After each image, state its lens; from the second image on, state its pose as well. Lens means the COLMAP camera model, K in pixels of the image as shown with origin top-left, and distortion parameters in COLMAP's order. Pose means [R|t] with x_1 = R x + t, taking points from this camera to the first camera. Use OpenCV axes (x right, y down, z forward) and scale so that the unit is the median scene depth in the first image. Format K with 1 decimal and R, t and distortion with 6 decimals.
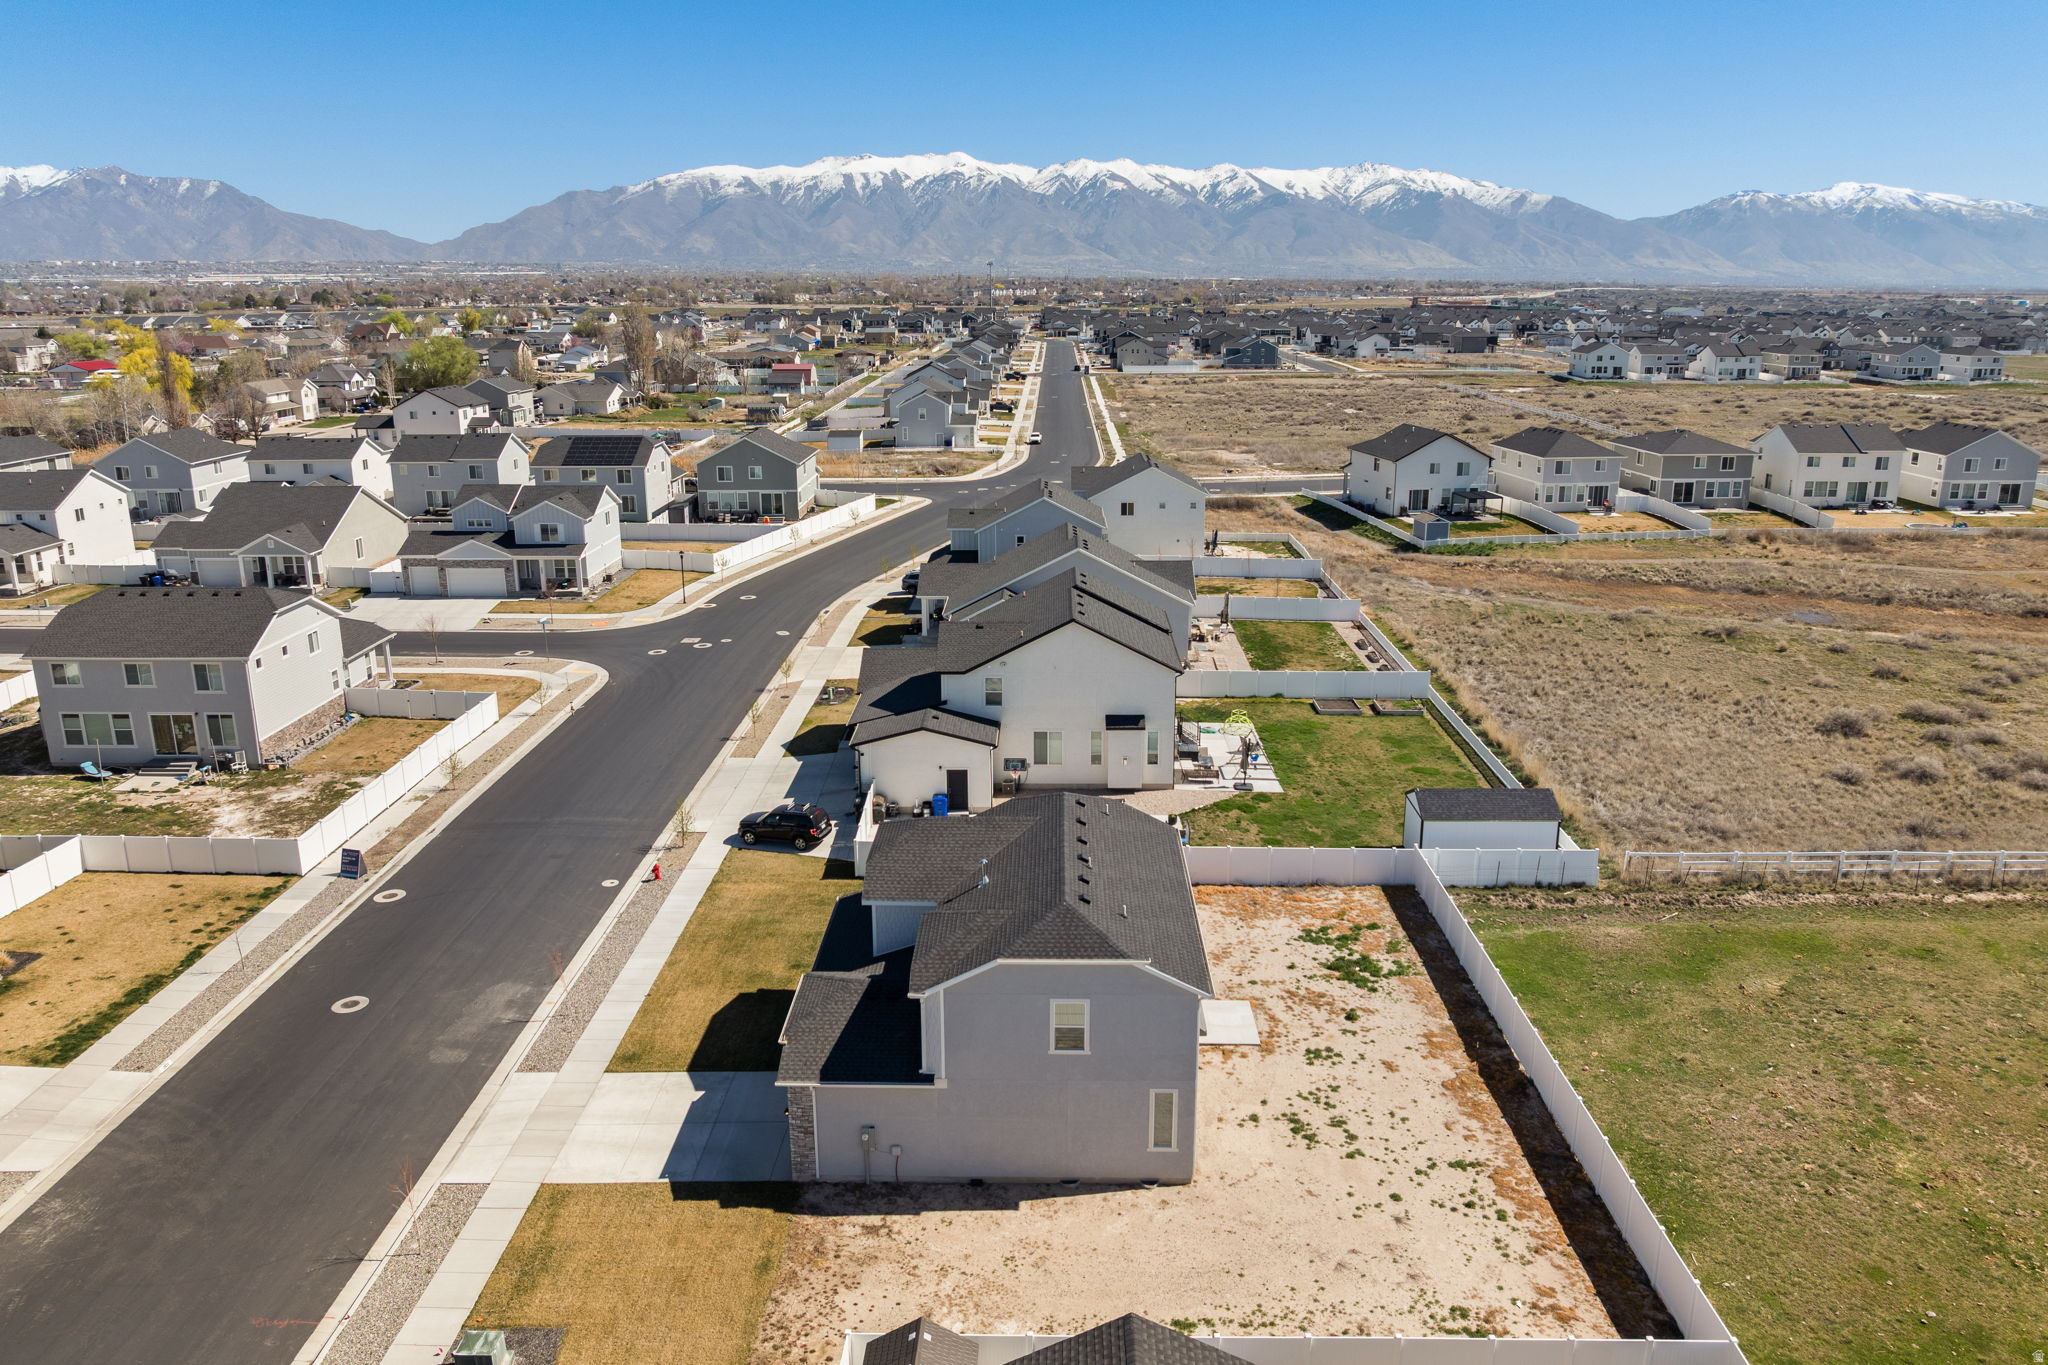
lens RADIAL K [[1444.7, 0, 1027.5], [0, 1444.7, 653.7], [0, 0, 1]] dist [-0.037465, -0.000265]
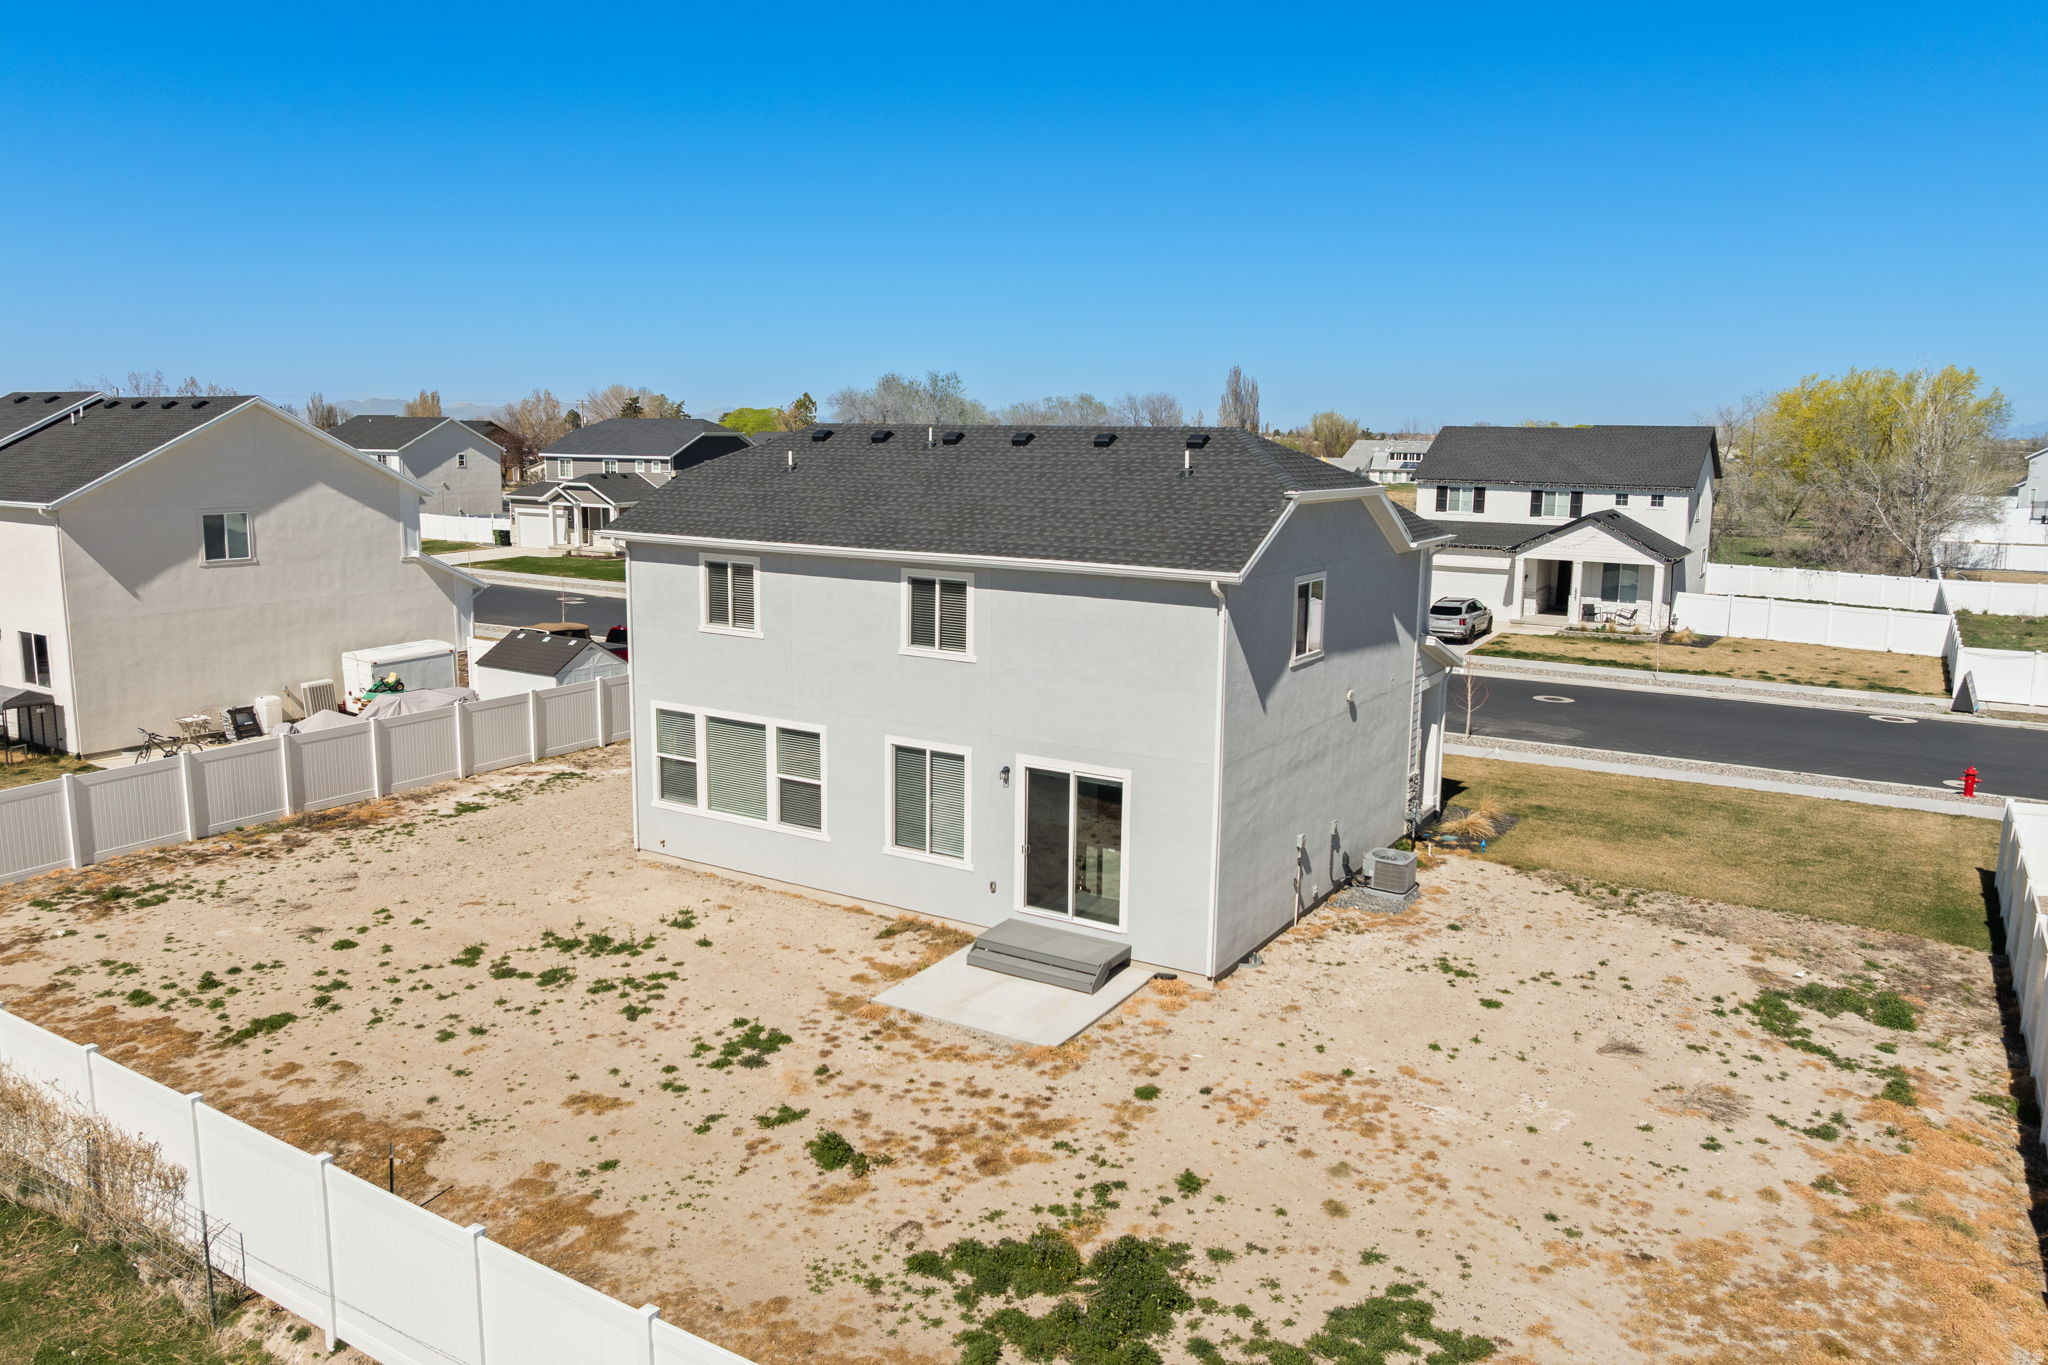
lens RADIAL K [[1444.7, 0, 1028.9], [0, 1444.7, 648.7], [0, 0, 1]] dist [-0.037465, -0.000265]
pose [[-0.504761, 0.124128, -0.854289, 0.330424], [-0.226747, 0.935796, 0.269946, 0.034634], [0.832948, 0.329966, -0.444207, 0.810390]]
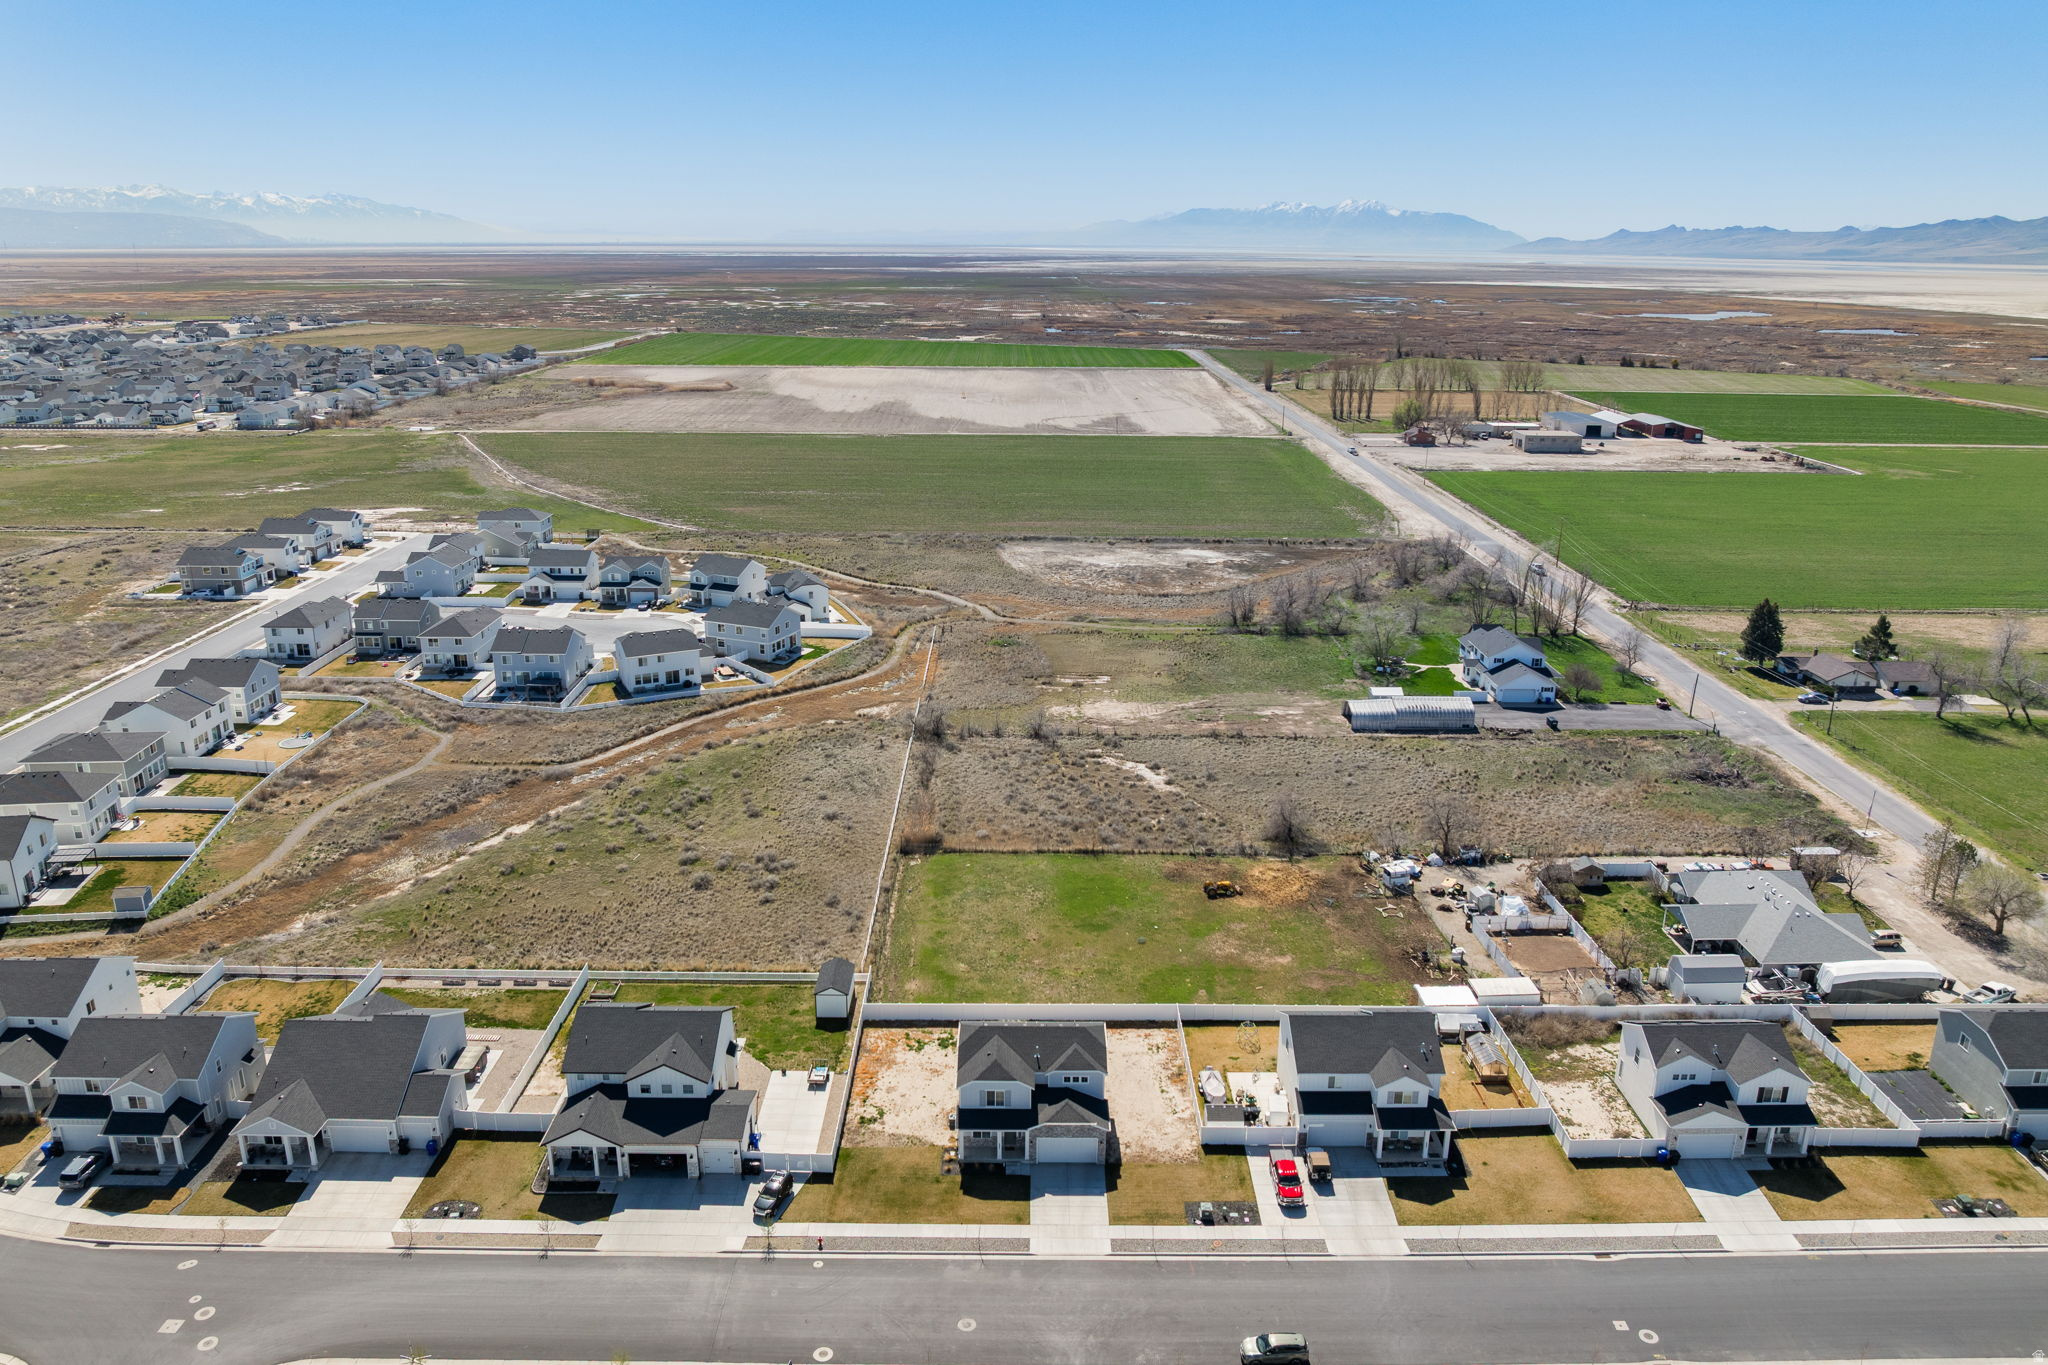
lens RADIAL K [[1444.7, 0, 1033.0], [0, 1444.7, 670.2], [0, 0, 1]] dist [-0.037465, -0.000265]
pose [[-0.025061, -0.284388, 0.958382, -1.507240], [0.240603, 0.928786, 0.281898, -0.795888], [-0.970300, 0.237654, 0.045148, 0.448164]]
